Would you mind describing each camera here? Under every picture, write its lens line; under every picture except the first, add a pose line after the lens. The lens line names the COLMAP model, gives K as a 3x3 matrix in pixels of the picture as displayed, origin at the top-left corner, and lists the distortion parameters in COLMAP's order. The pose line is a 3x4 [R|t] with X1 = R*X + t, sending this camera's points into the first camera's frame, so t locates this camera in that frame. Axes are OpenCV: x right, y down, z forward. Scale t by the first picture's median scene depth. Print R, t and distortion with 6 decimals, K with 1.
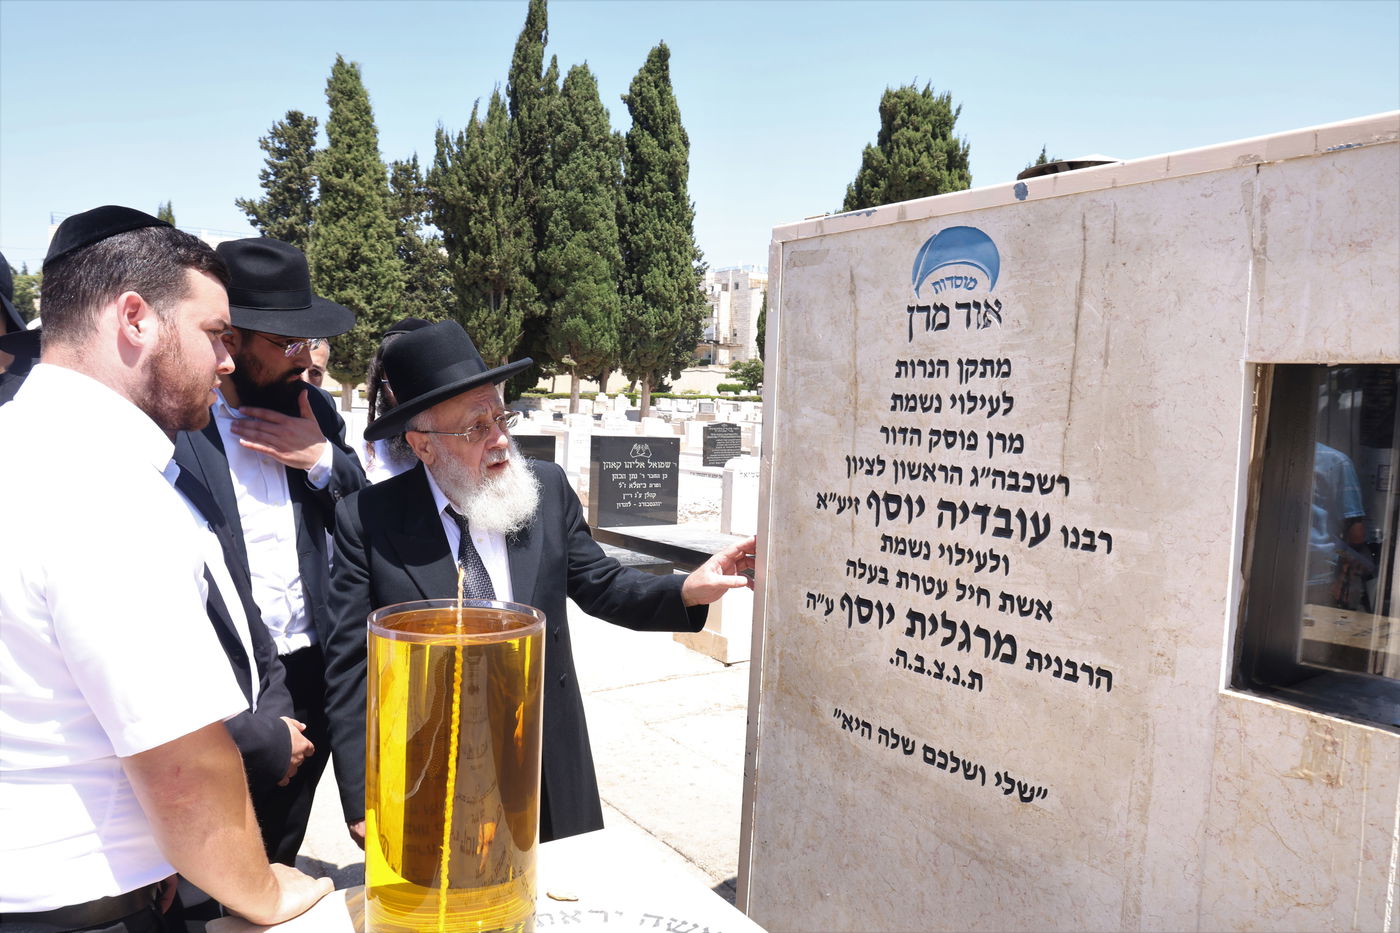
lens RADIAL K [[957.6, 0, 708.6], [0, 957.6, 470.3], [0, 0, 1]] dist [-0.104614, 0.070747]
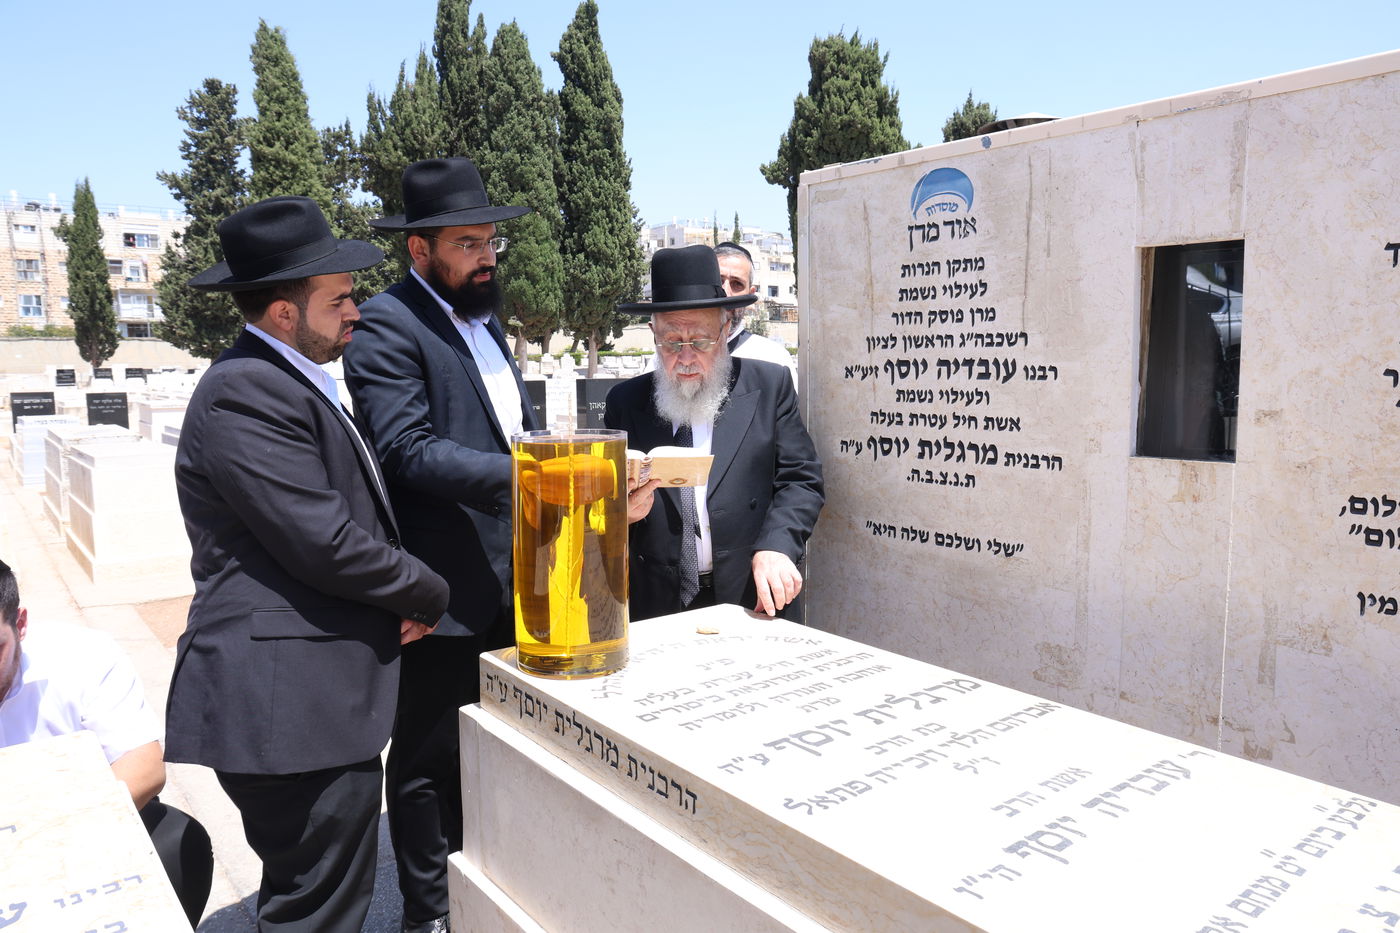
lens RADIAL K [[963.1, 0, 714.7], [0, 963.1, 467.4], [0, 0, 1]] dist [-0.100984, 0.073657]
pose [[0.996258, -0.056150, 0.065709, -0.160836], [0.053469, 0.997691, 0.041871, 0.093415], [-0.067909, -0.038201, 0.996960, -0.345927]]
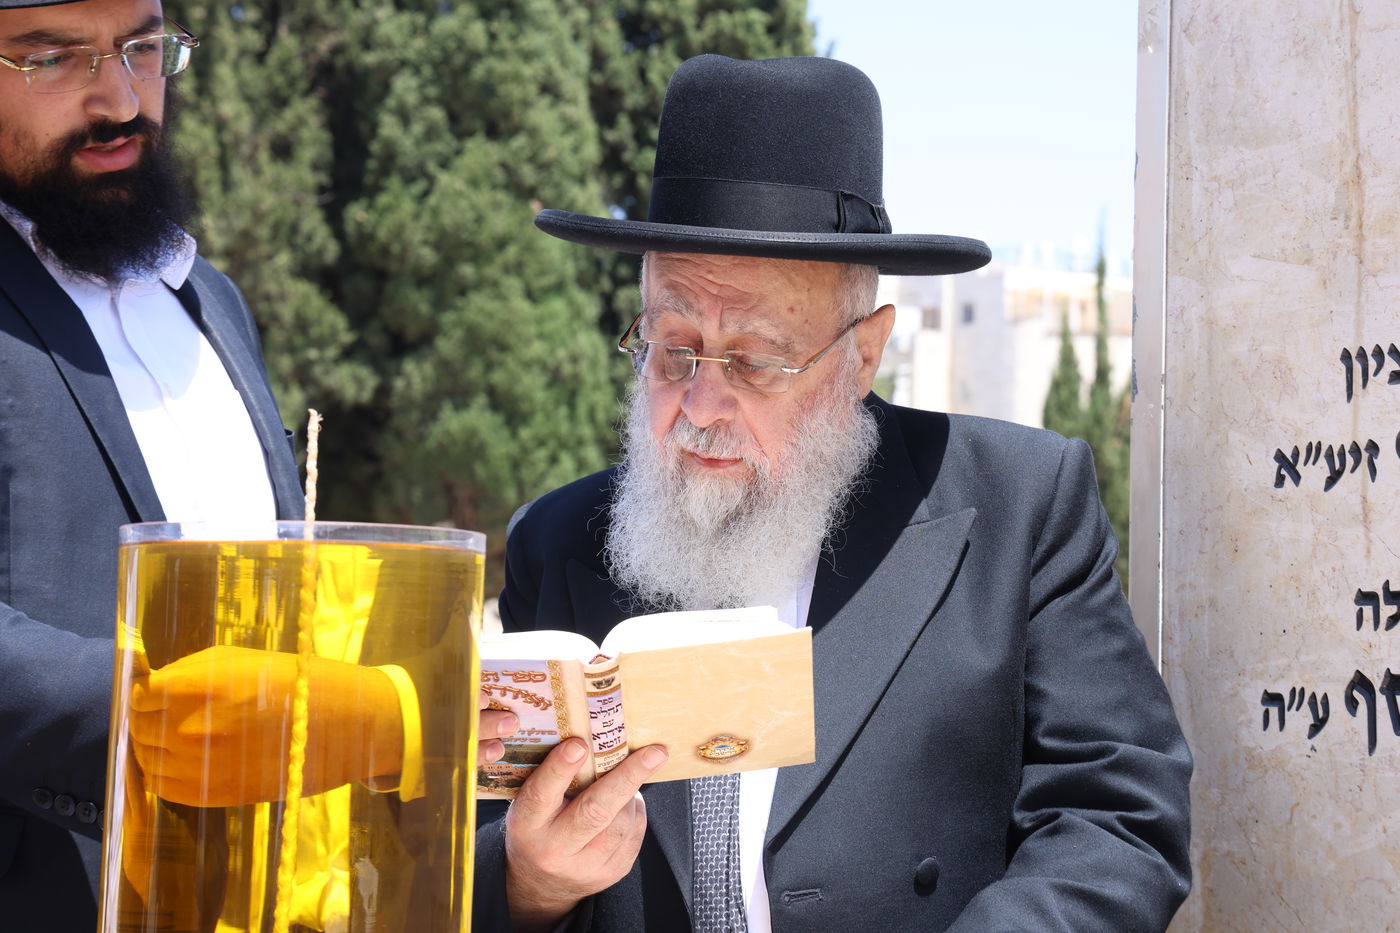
lens RADIAL K [[3133.3, 0, 705.7], [0, 3133.3, 458.3], [0, 0, 1]] dist [0.387221, -0.319192]
pose [[0.998260, -0.024354, -0.053704, -0.059304], [0.015983, 0.988384, -0.151134, 0.219830], [0.056760, 0.150013, 0.987053, -0.379548]]
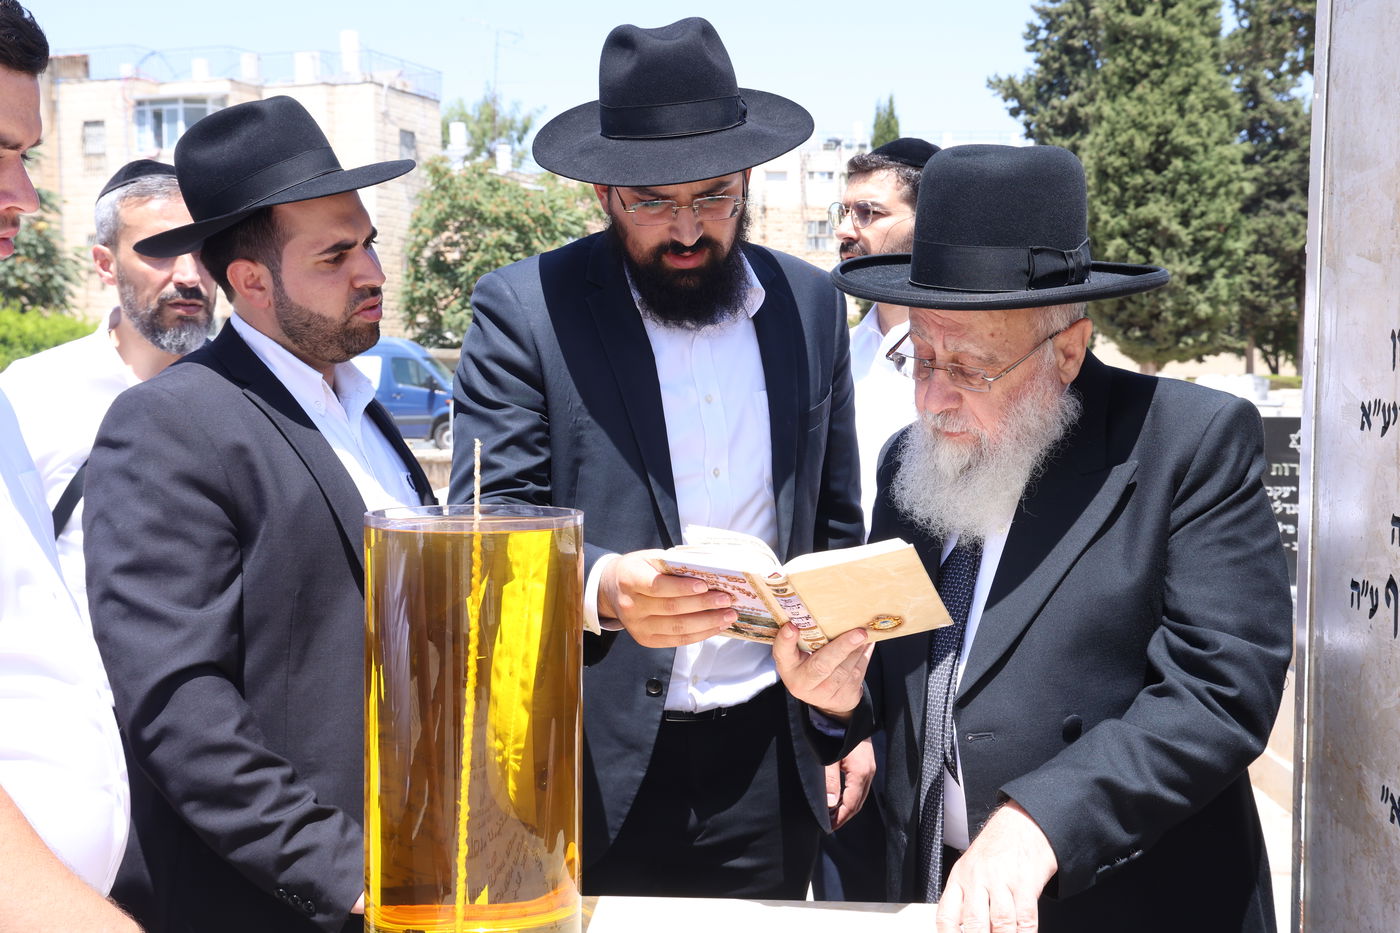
lens RADIAL K [[1652.5, 0, 701.1], [0, 1652.5, 465.9], [0, 0, 1]] dist [0.094295, 0.025779]
pose [[0.794948, -0.000389, -0.606677, 0.358175], [-0.020163, 0.999430, -0.027060, 0.081168], [0.606342, 0.033744, 0.794488, 0.004082]]
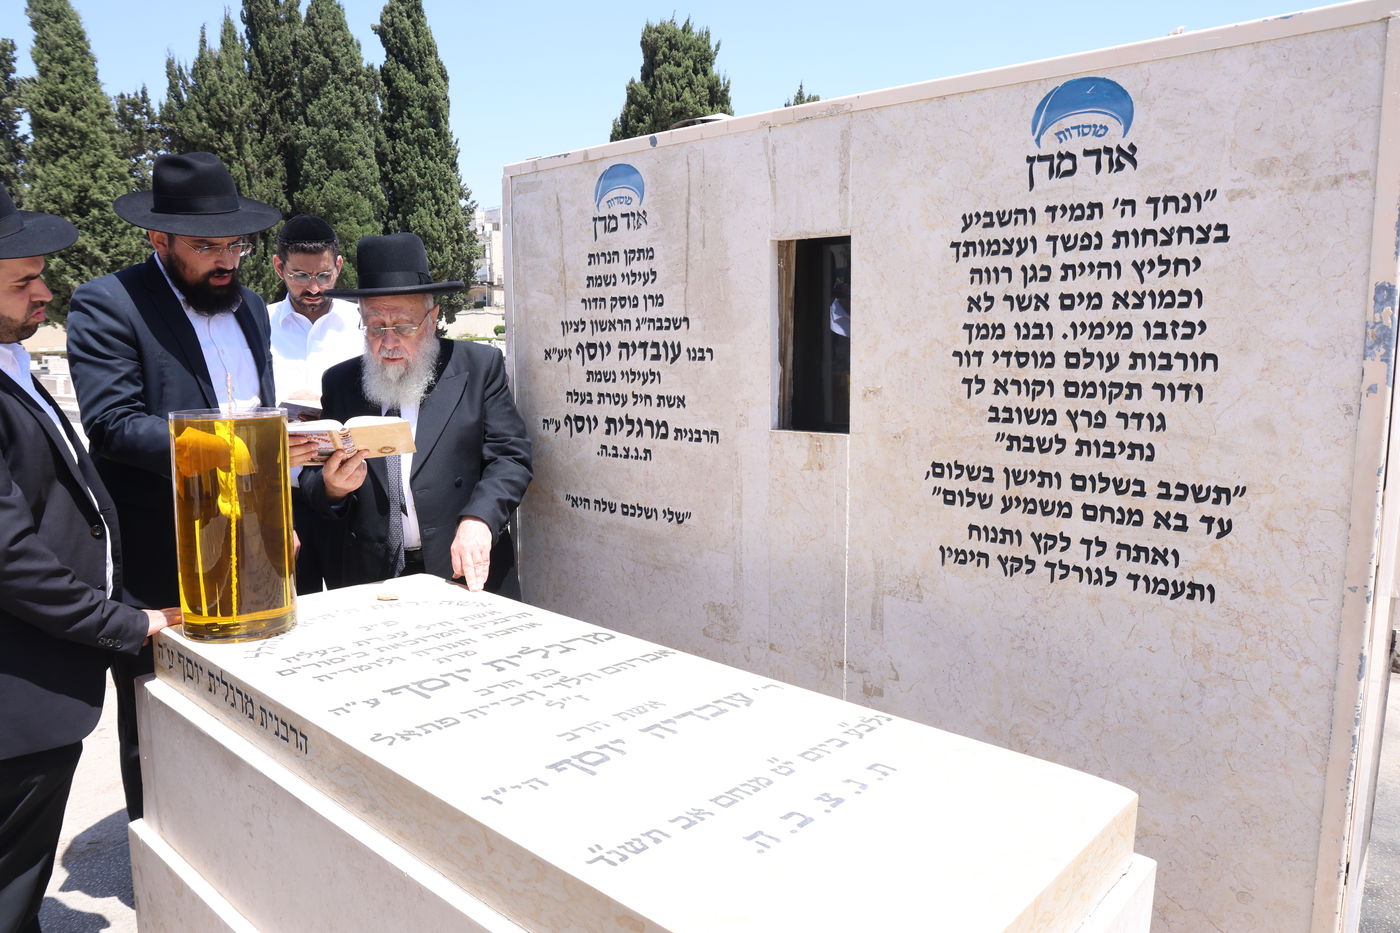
lens RADIAL K [[967.4, 0, 723.2], [0, 967.4, 474.5], [0, 0, 1]] dist [-0.102715, 0.060702]
pose [[0.970789, -0.071595, 0.229002, 0.026394], [0.056677, 0.995859, 0.071081, 0.116051], [-0.233143, -0.056026, 0.970827, -0.464742]]
